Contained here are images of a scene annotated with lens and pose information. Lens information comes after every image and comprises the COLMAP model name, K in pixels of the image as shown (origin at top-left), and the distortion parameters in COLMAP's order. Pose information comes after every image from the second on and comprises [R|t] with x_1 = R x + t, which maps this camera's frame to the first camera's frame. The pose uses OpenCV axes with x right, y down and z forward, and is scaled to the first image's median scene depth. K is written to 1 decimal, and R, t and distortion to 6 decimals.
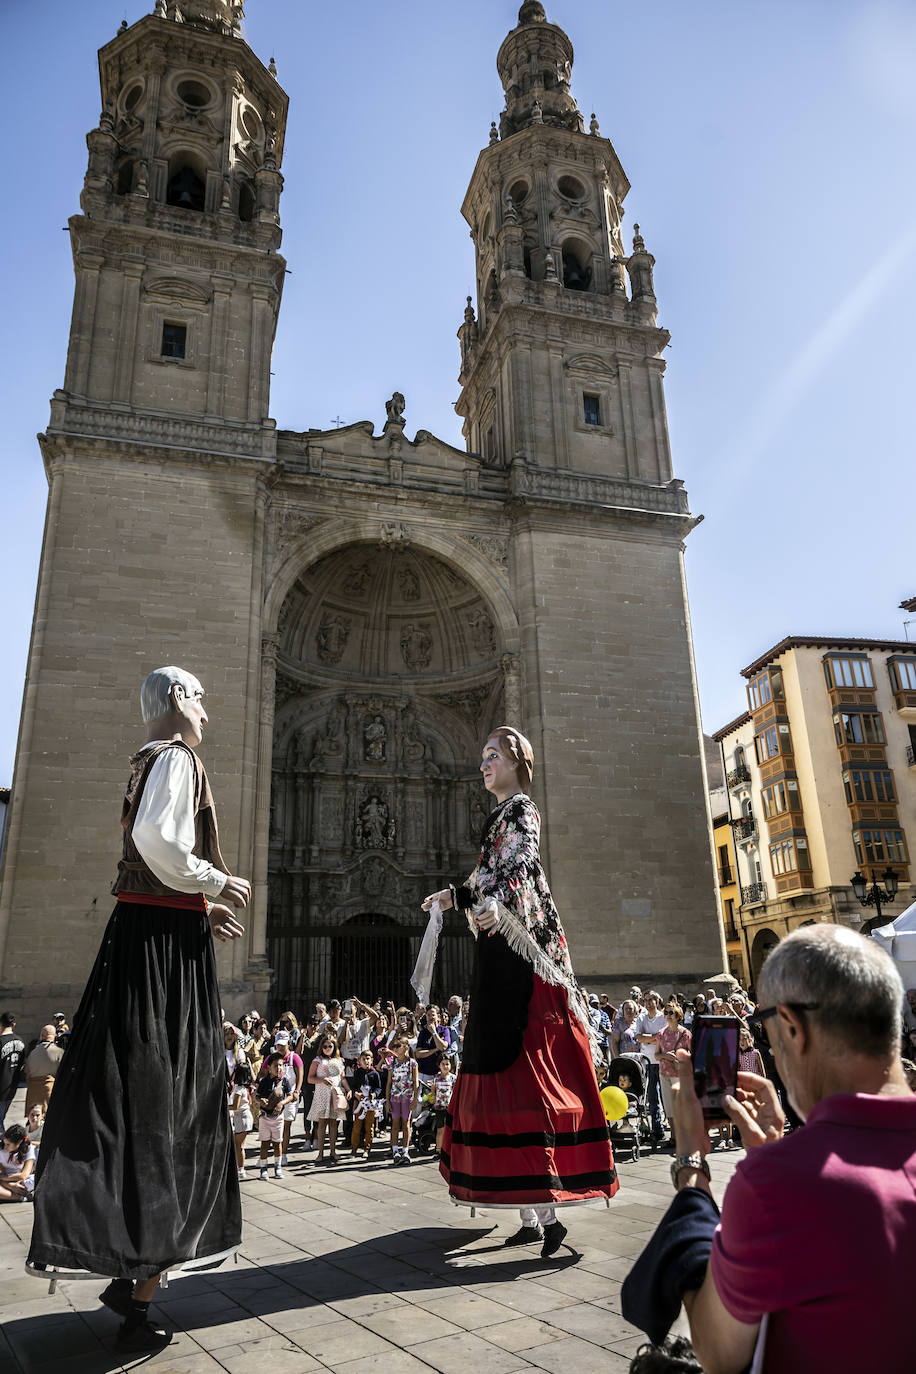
lens RADIAL K [[890.4, 0, 456.9], [0, 890.4, 682.0], [0, 0, 1]] dist [0.012057, -0.002748]
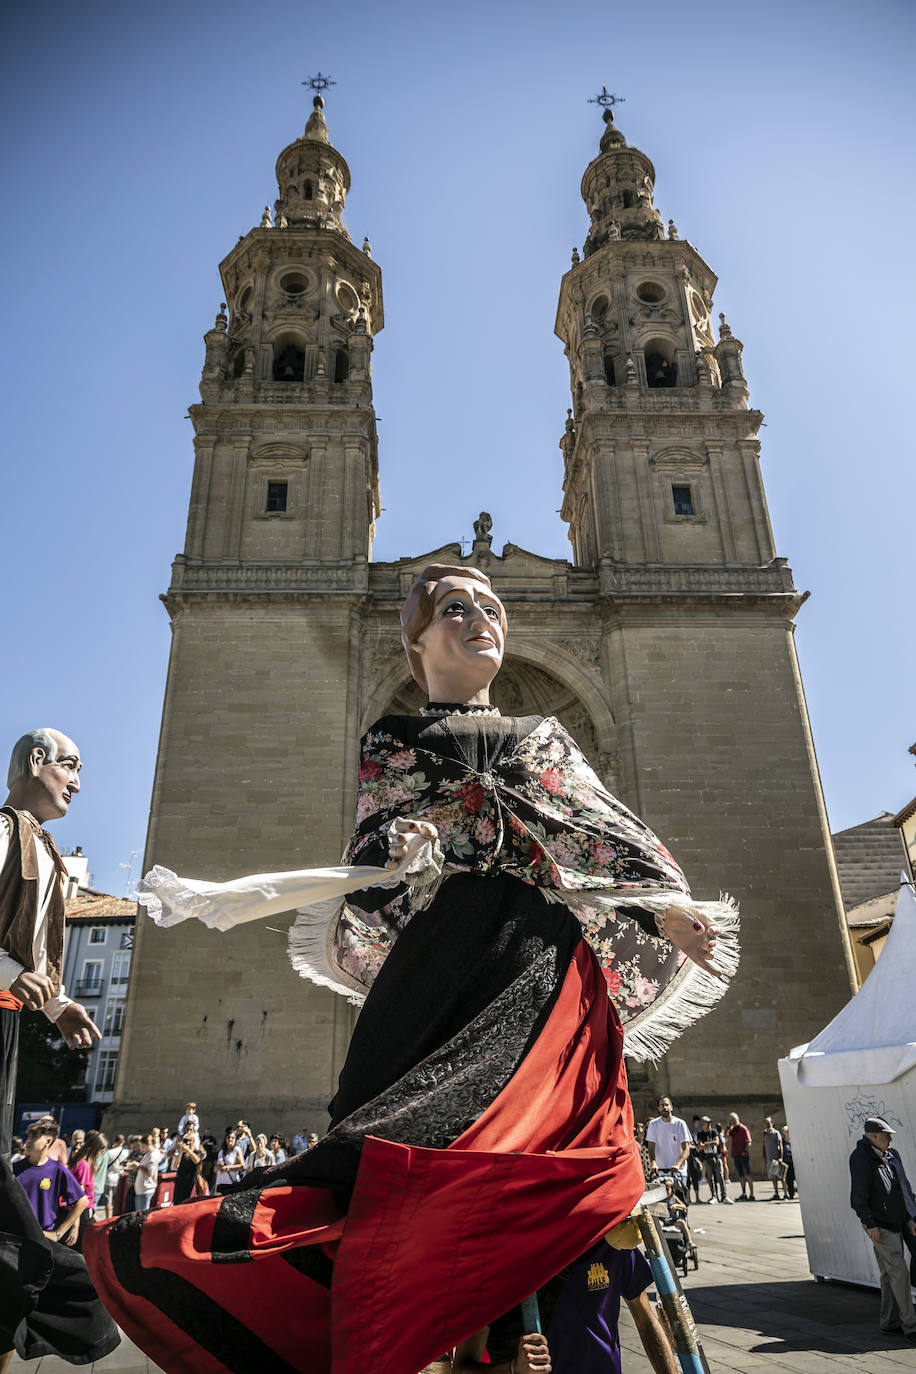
lens RADIAL K [[890.4, 0, 454.4], [0, 890.4, 687.0], [0, 0, 1]] dist [0.012057, -0.002748]
pose [[0.969114, -0.095884, -0.227210, 0.121242], [0.070845, 0.990729, -0.115920, -0.002363], [0.236219, 0.096243, 0.966922, -0.000771]]
